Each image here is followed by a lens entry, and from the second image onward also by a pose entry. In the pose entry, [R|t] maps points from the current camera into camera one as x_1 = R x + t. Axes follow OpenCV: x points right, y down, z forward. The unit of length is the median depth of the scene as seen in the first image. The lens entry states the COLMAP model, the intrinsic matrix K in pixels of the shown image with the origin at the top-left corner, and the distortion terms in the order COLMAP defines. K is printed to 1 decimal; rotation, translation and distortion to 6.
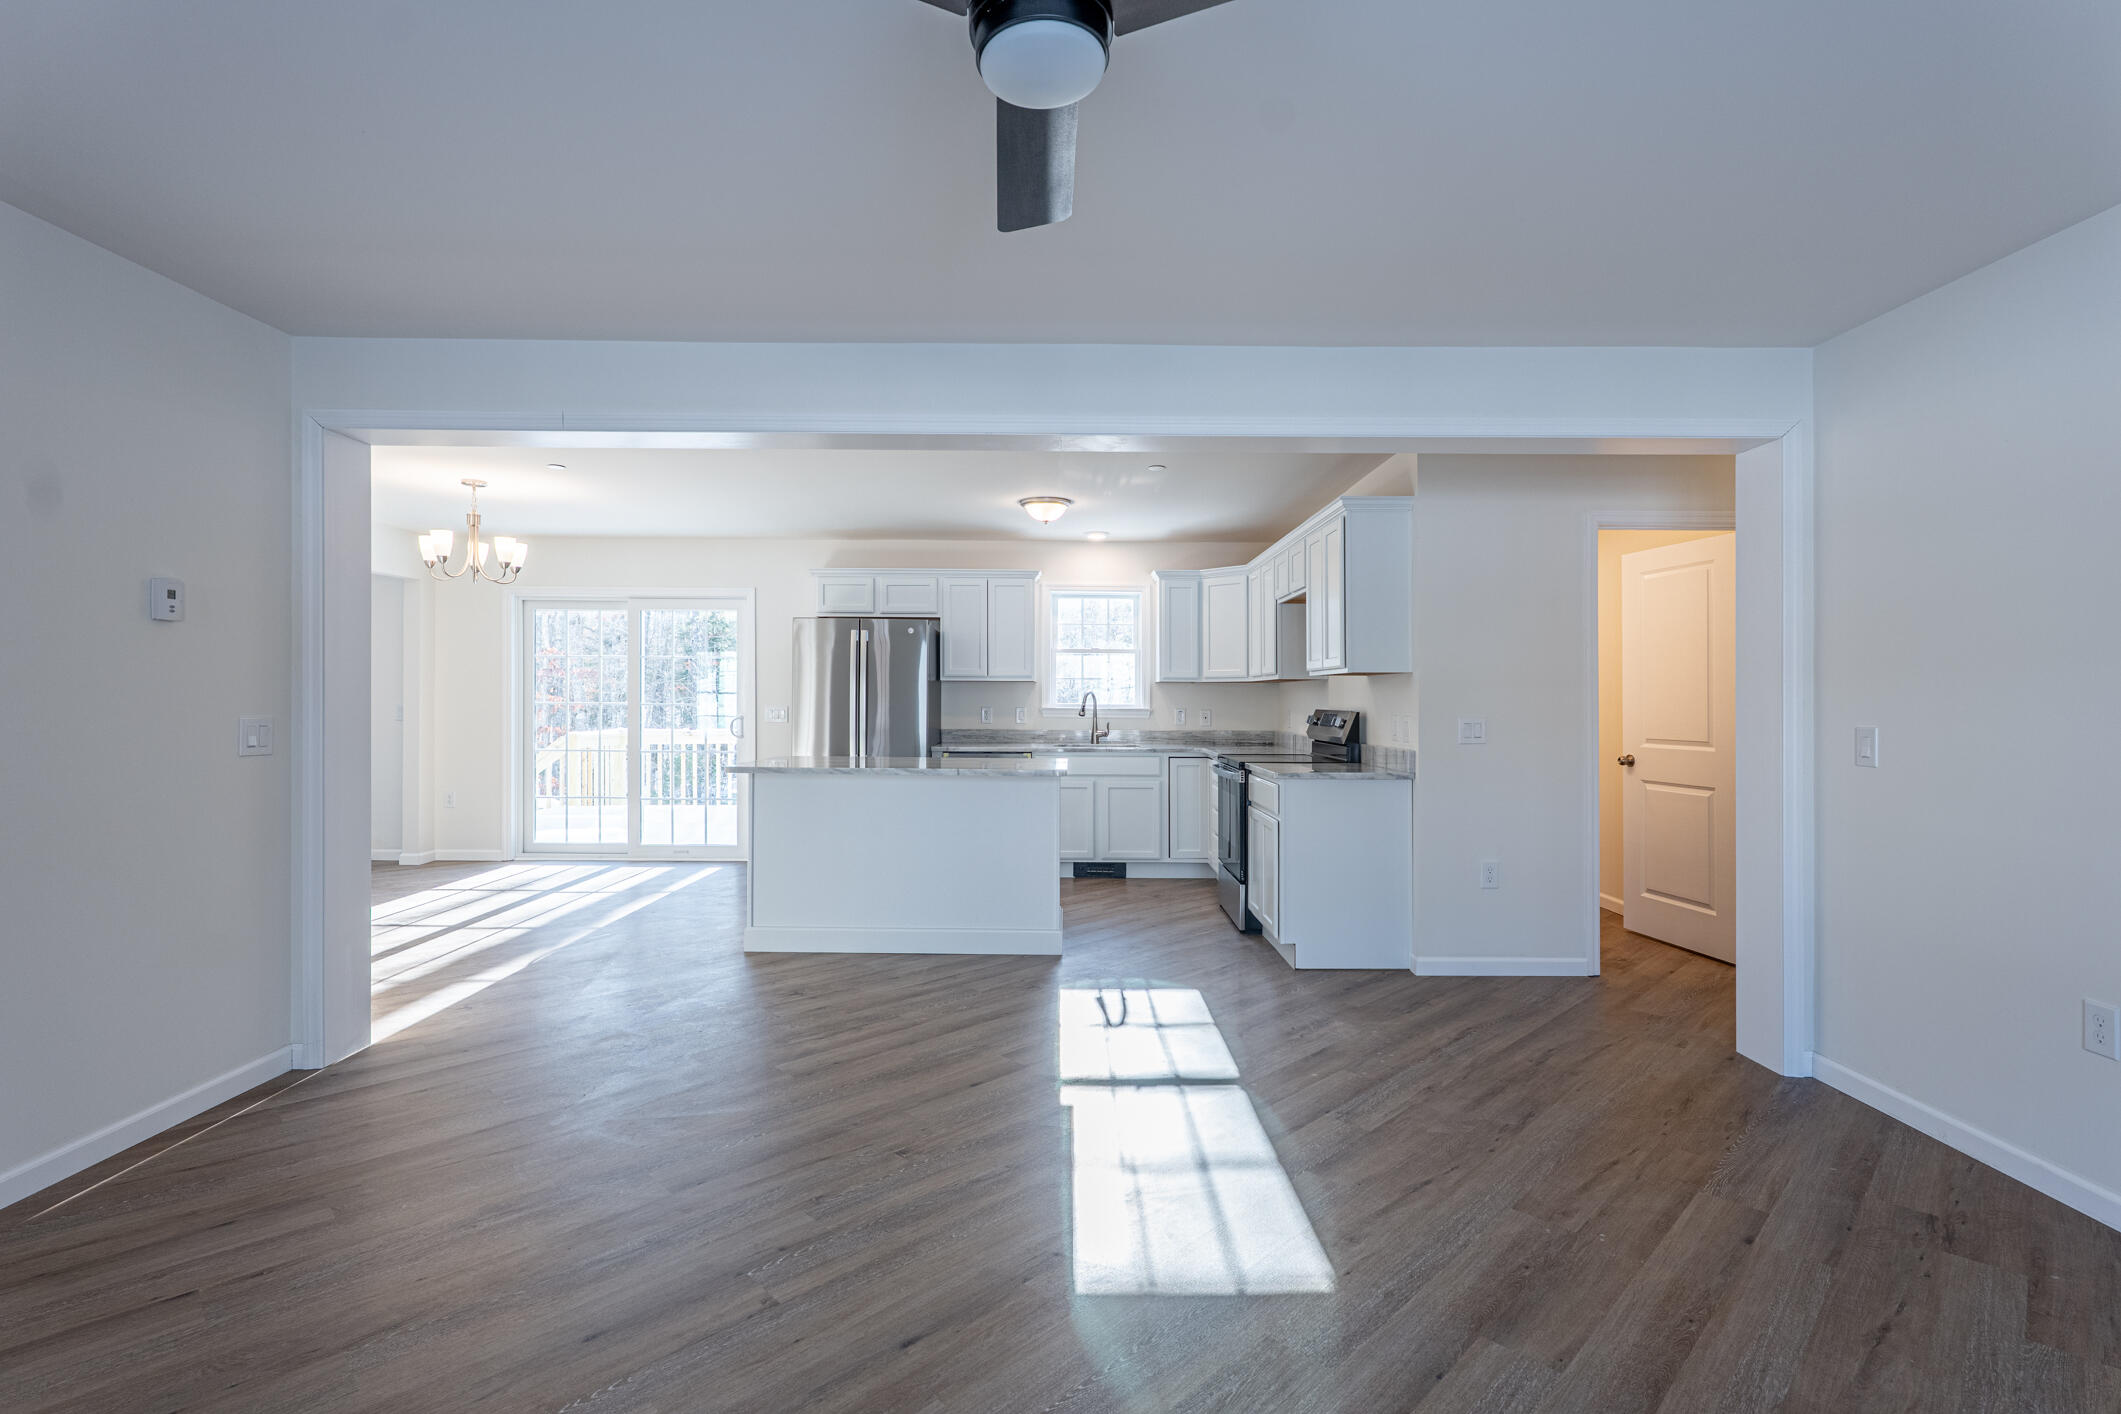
lens RADIAL K [[976.0, 0, 1066.3], [0, 976.0, 696.4], [0, 0, 1]] dist [0.002823, 0.000042]
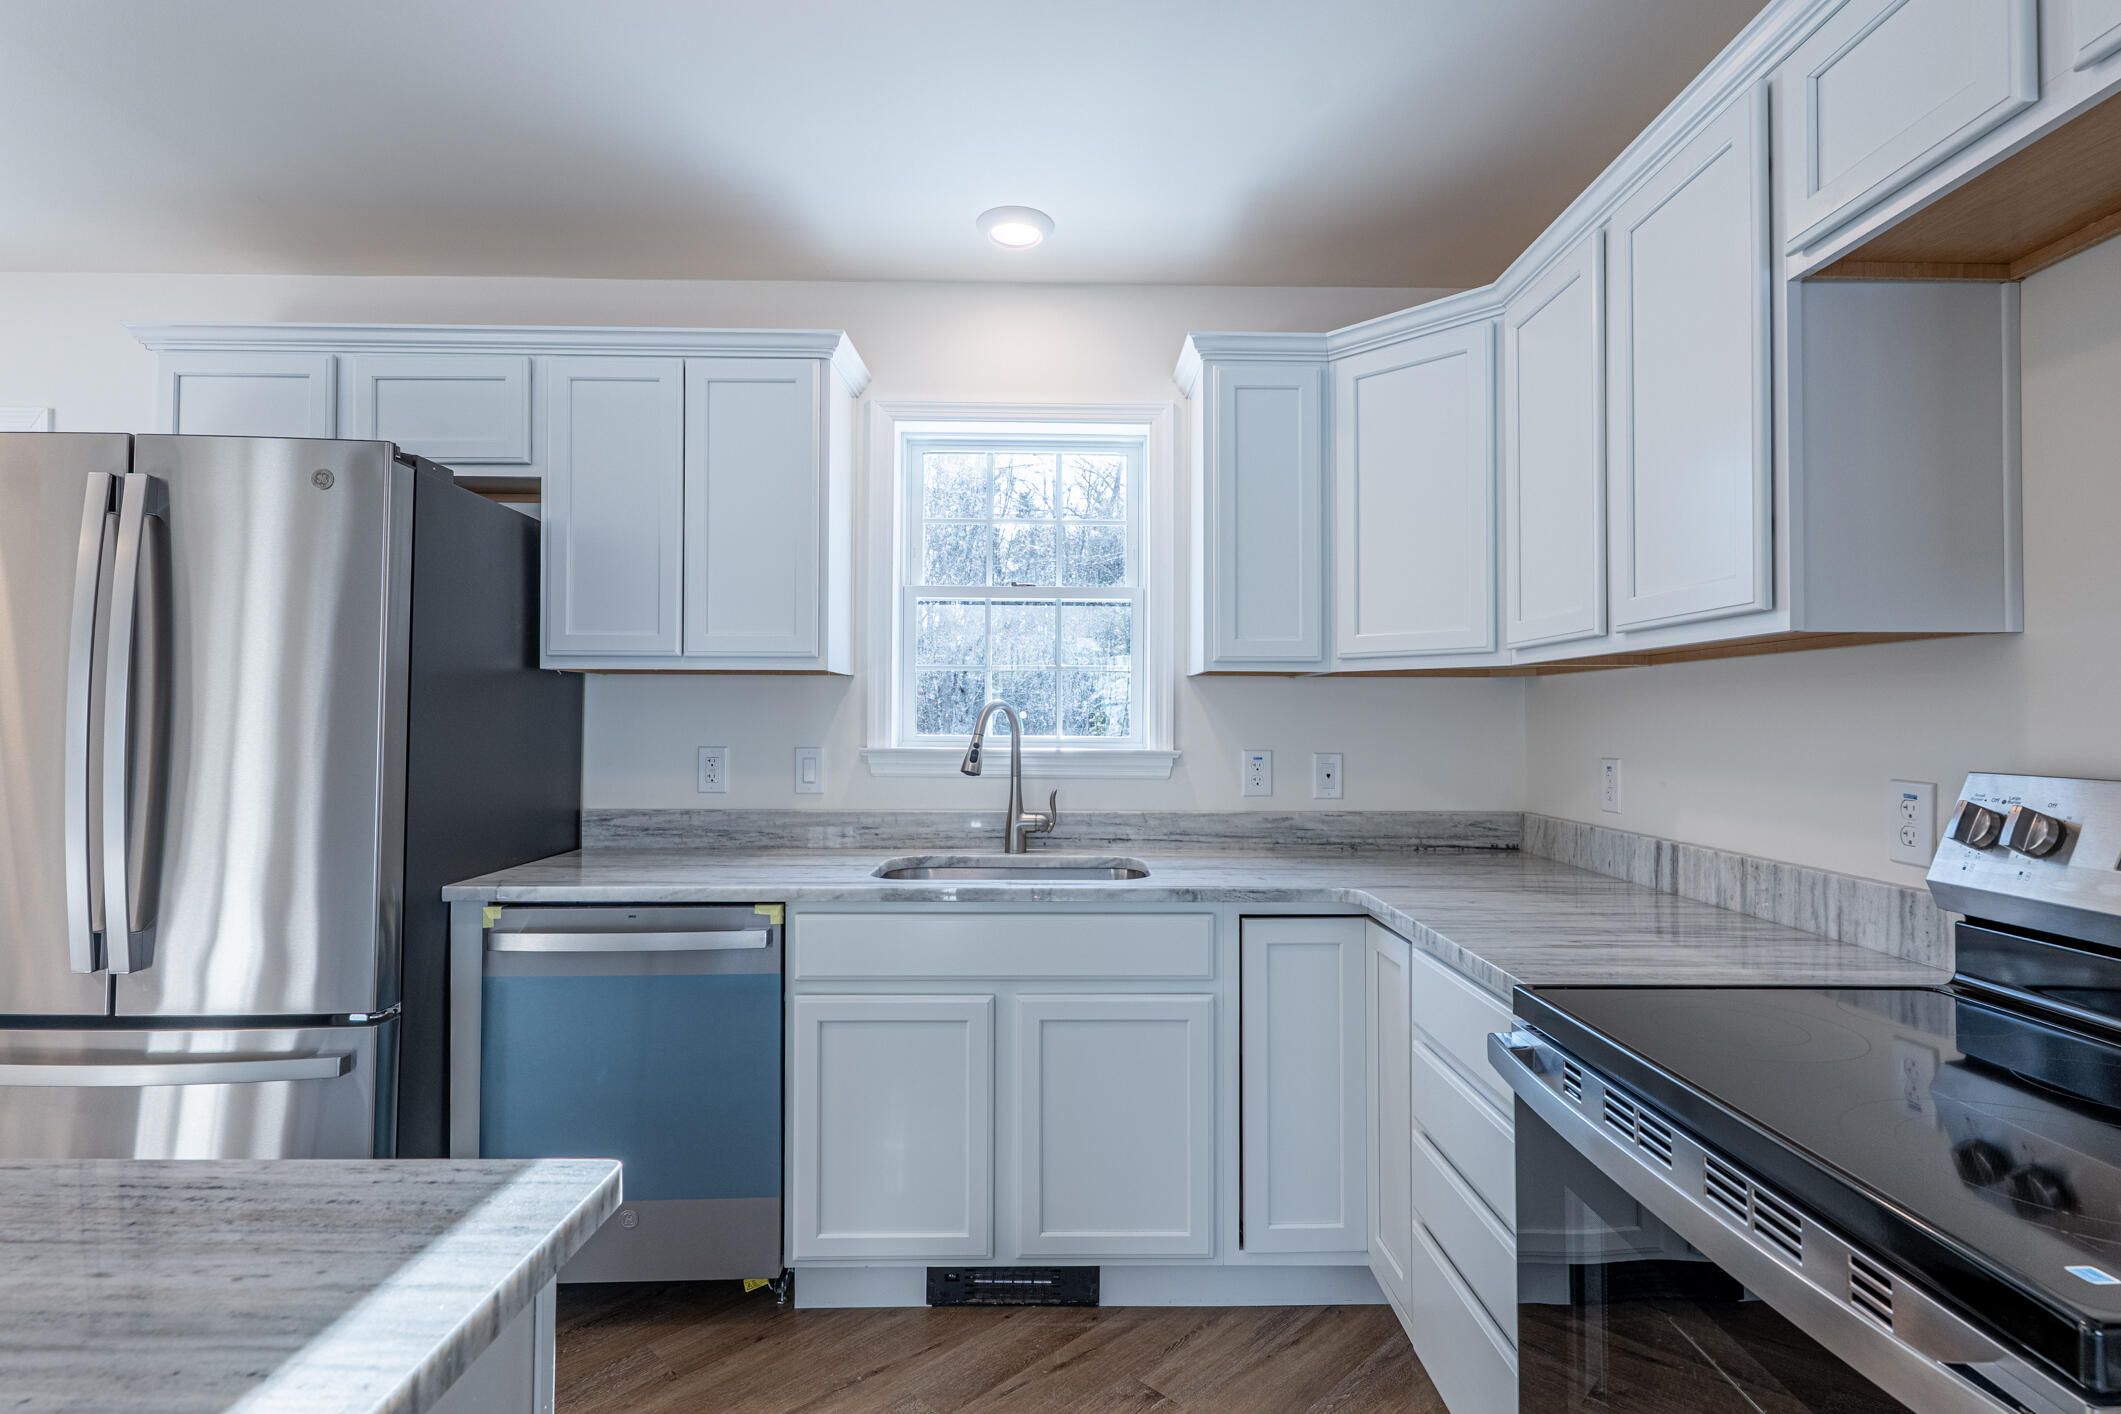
lens RADIAL K [[976.0, 0, 1059.7], [0, 976.0, 709.8], [0, 0, 1]] dist [0.002823, 0.000042]
pose [[0.999893, -0.000837, -0.014630, 0.051721], [0.000654, 0.999922, -0.012458, 0.002077], [0.014640, 0.012447, 0.999815, 0.669437]]
